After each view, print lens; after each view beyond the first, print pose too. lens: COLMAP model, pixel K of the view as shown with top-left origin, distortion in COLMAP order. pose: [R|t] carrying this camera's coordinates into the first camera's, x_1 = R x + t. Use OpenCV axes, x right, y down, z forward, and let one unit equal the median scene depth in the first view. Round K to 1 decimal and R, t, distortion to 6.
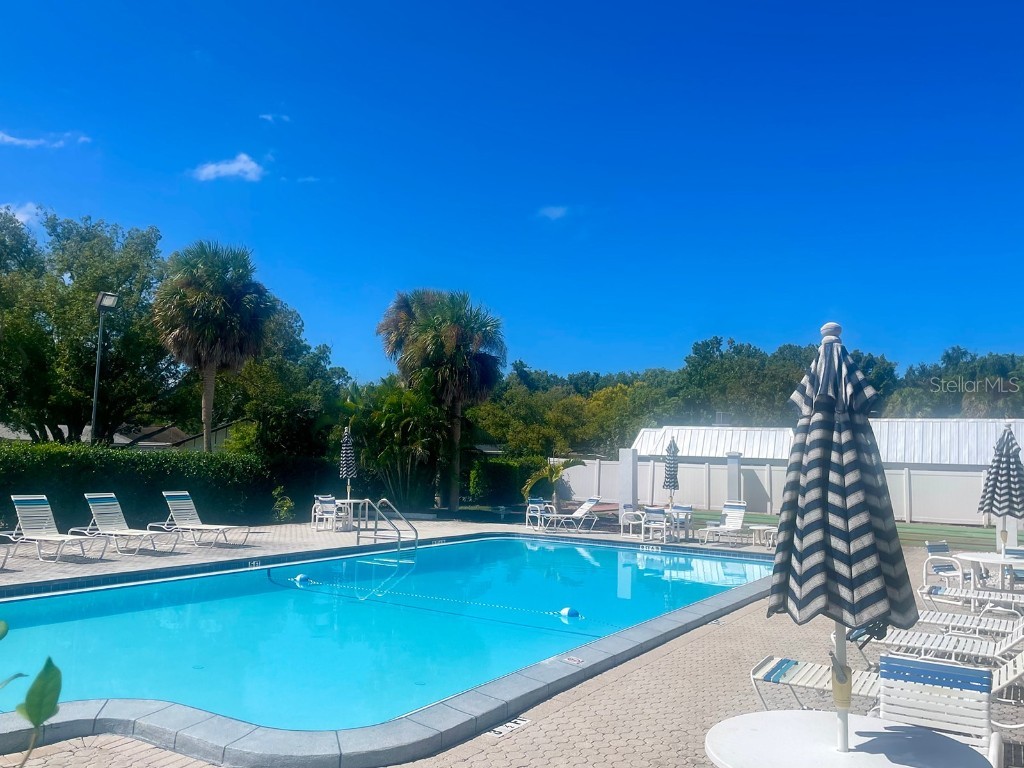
lens RADIAL K [[834.9, 0, 512.0], [0, 834.9, 384.0], [0, 0, 1]] dist [0.108025, -0.000260]
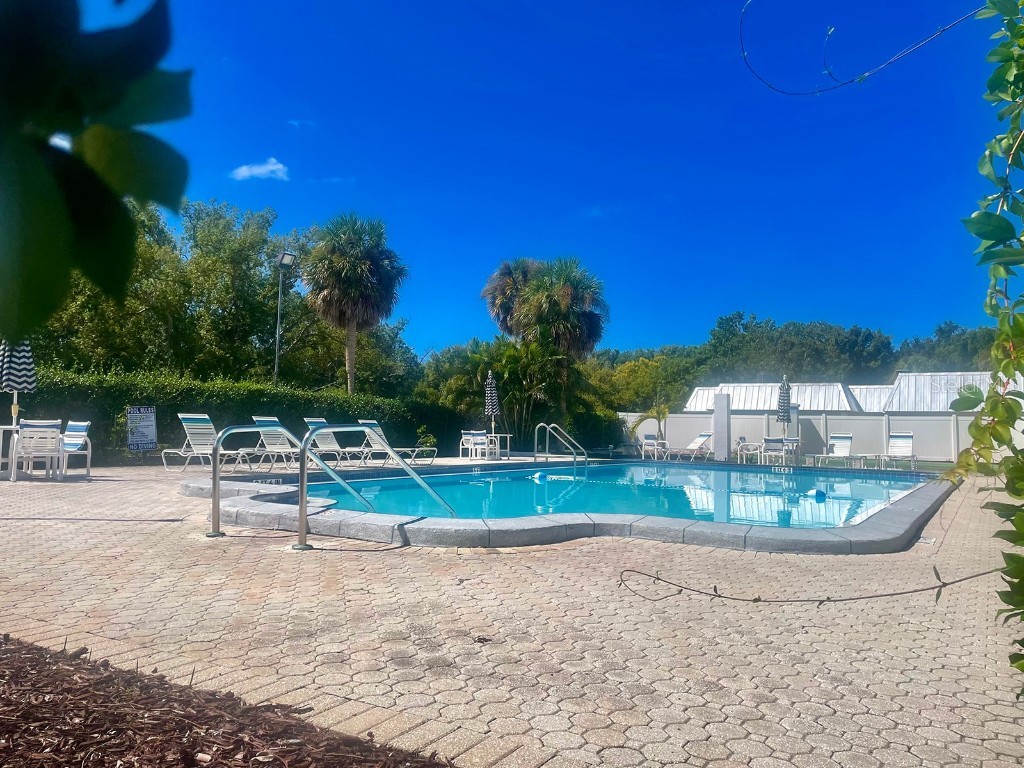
lens RADIAL K [[757.1, 0, 512.0], [0, 757.1, 384.0], [0, 0, 1]] dist [0.072589, 0.000105]
pose [[0.999994, -0.002929, -0.001834, -0.111853], [0.002970, 0.999729, 0.023108, 0.030437], [0.001766, -0.023113, 0.999731, -0.021105]]
